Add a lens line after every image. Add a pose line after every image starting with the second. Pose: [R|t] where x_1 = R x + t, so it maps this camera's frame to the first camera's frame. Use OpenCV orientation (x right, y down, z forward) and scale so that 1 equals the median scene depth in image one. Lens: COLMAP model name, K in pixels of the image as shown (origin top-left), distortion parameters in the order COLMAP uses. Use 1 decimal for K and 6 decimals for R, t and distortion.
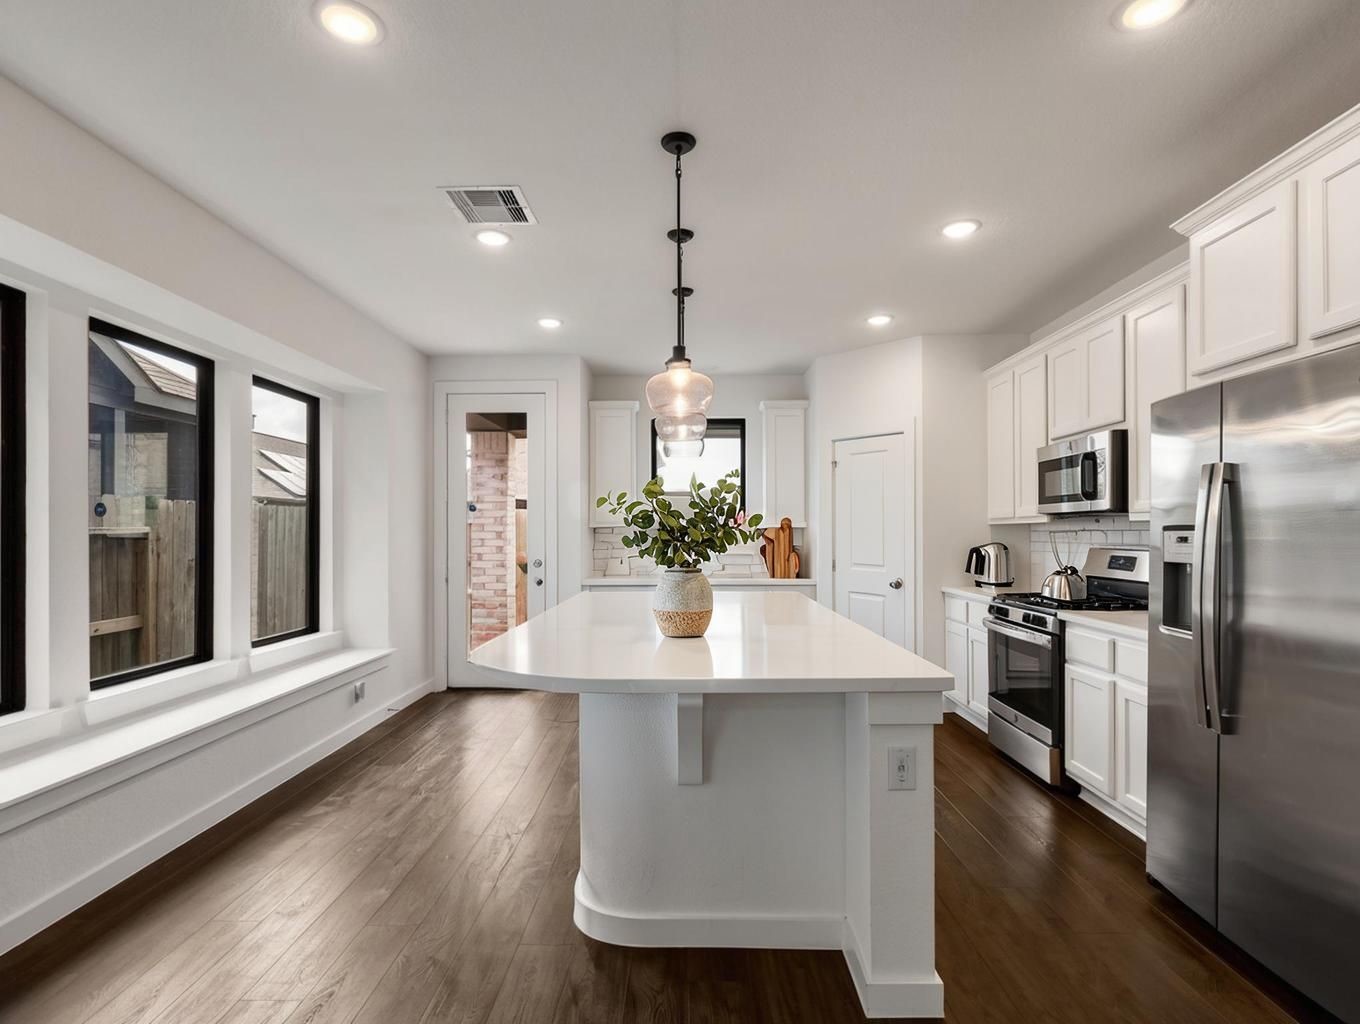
lens RADIAL K [[716.7, 0, 686.5], [0, 716.7, 538.3], [0, 0, 1]] dist [-0.001018, -0.000030]
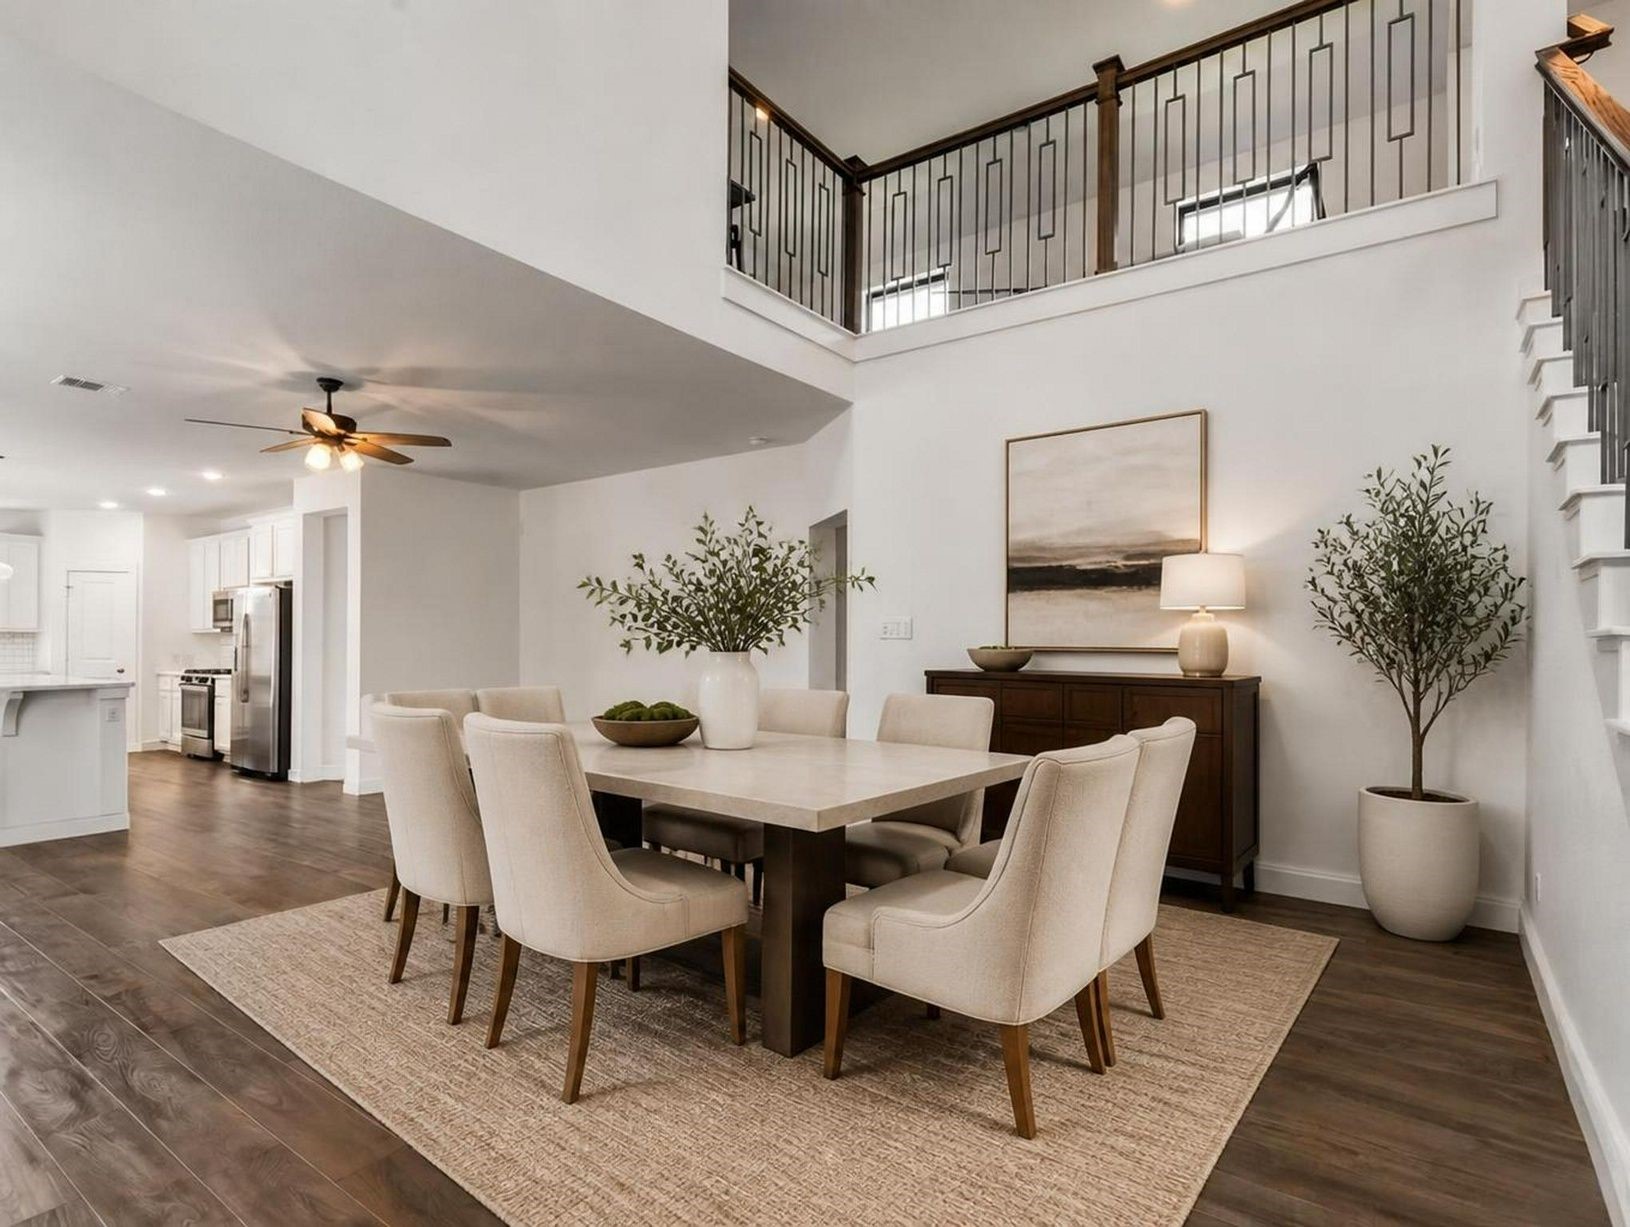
lens RADIAL K [[841.8, 0, 812.5], [0, 841.8, 631.7], [0, 0, 1]] dist [0.002162, 0.001274]
pose [[0.576846, 0.010567, 0.816785, -0.475353], [-0.000063, 0.999917, -0.012892, 0.008370], [-0.816853, 0.007386, 0.576799, -1.809799]]
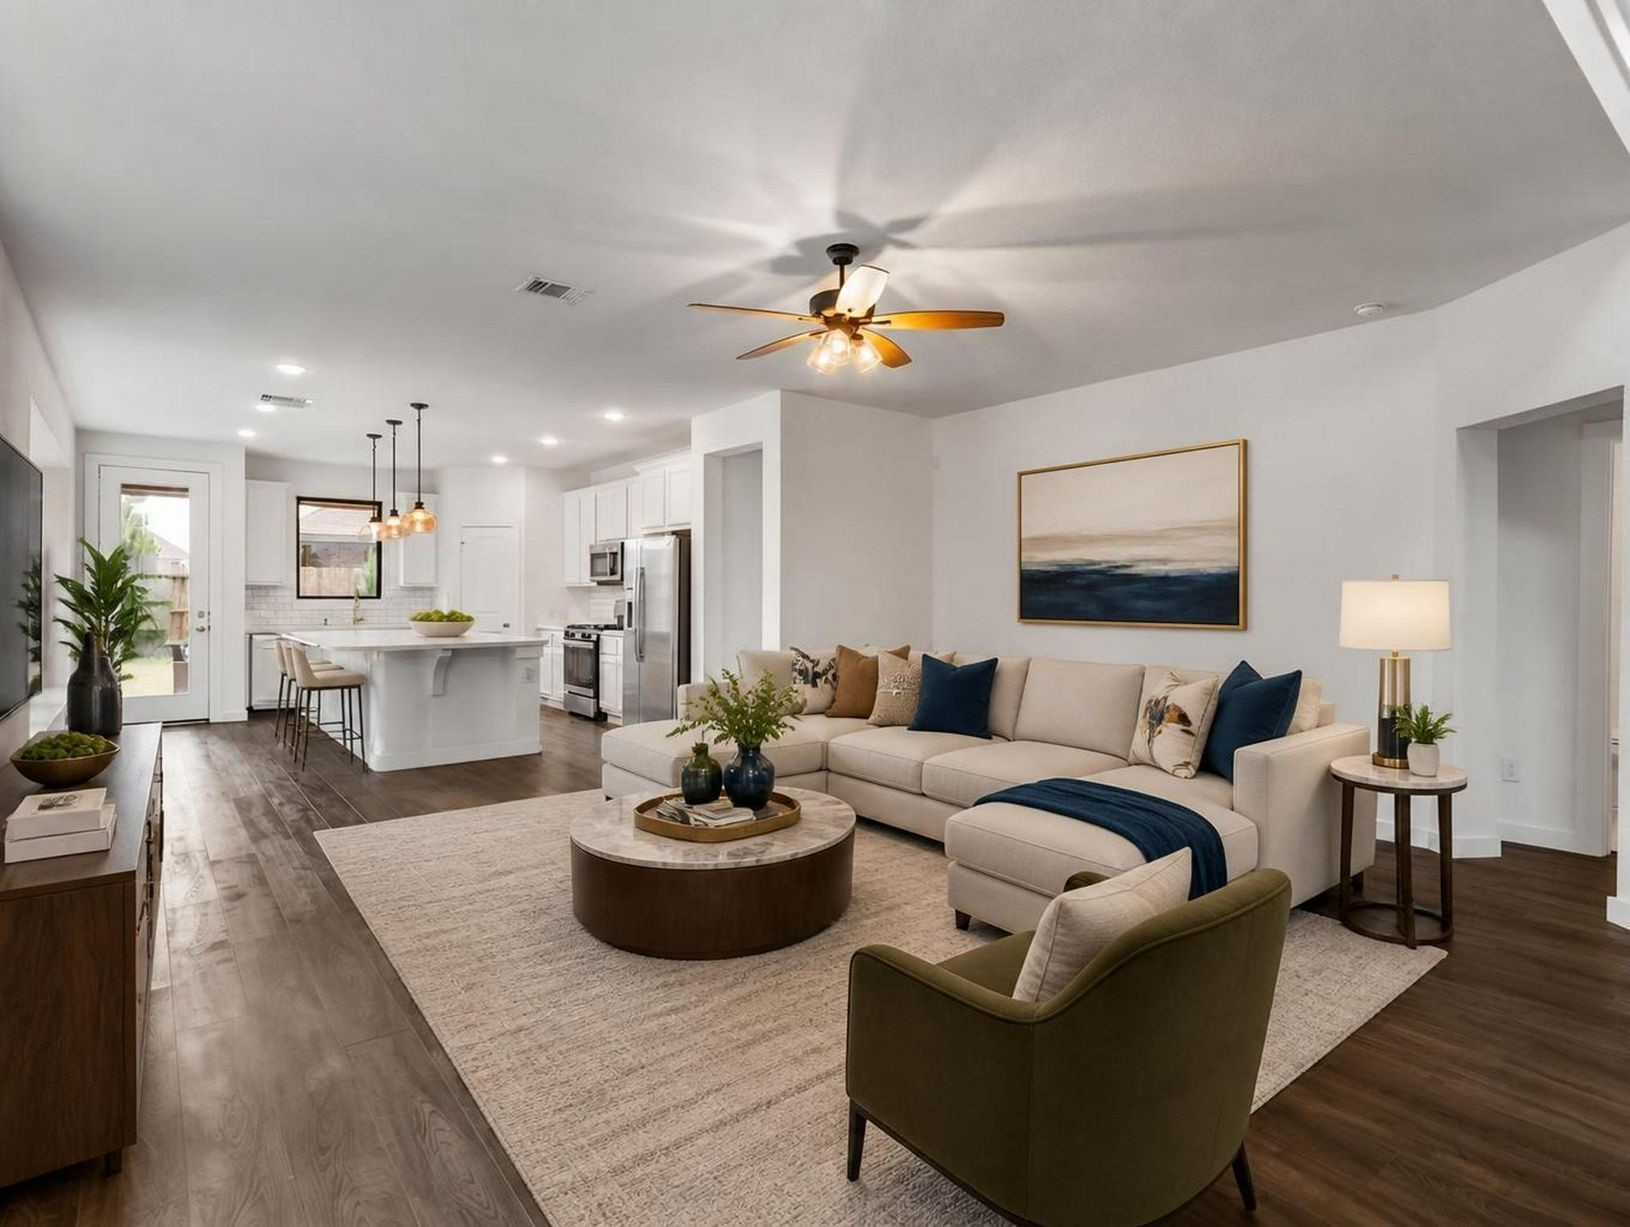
lens RADIAL K [[829.1, 0, 845.4], [0, 829.1, 591.8], [0, 0, 1]] dist [0.000060, 0.000378]
pose [[0.753268, 0.005551, 0.657691, -0.478565], [-0.000596, 0.999970, -0.007758, 0.010351], [-0.657714, 0.005452, 0.753248, -1.188911]]
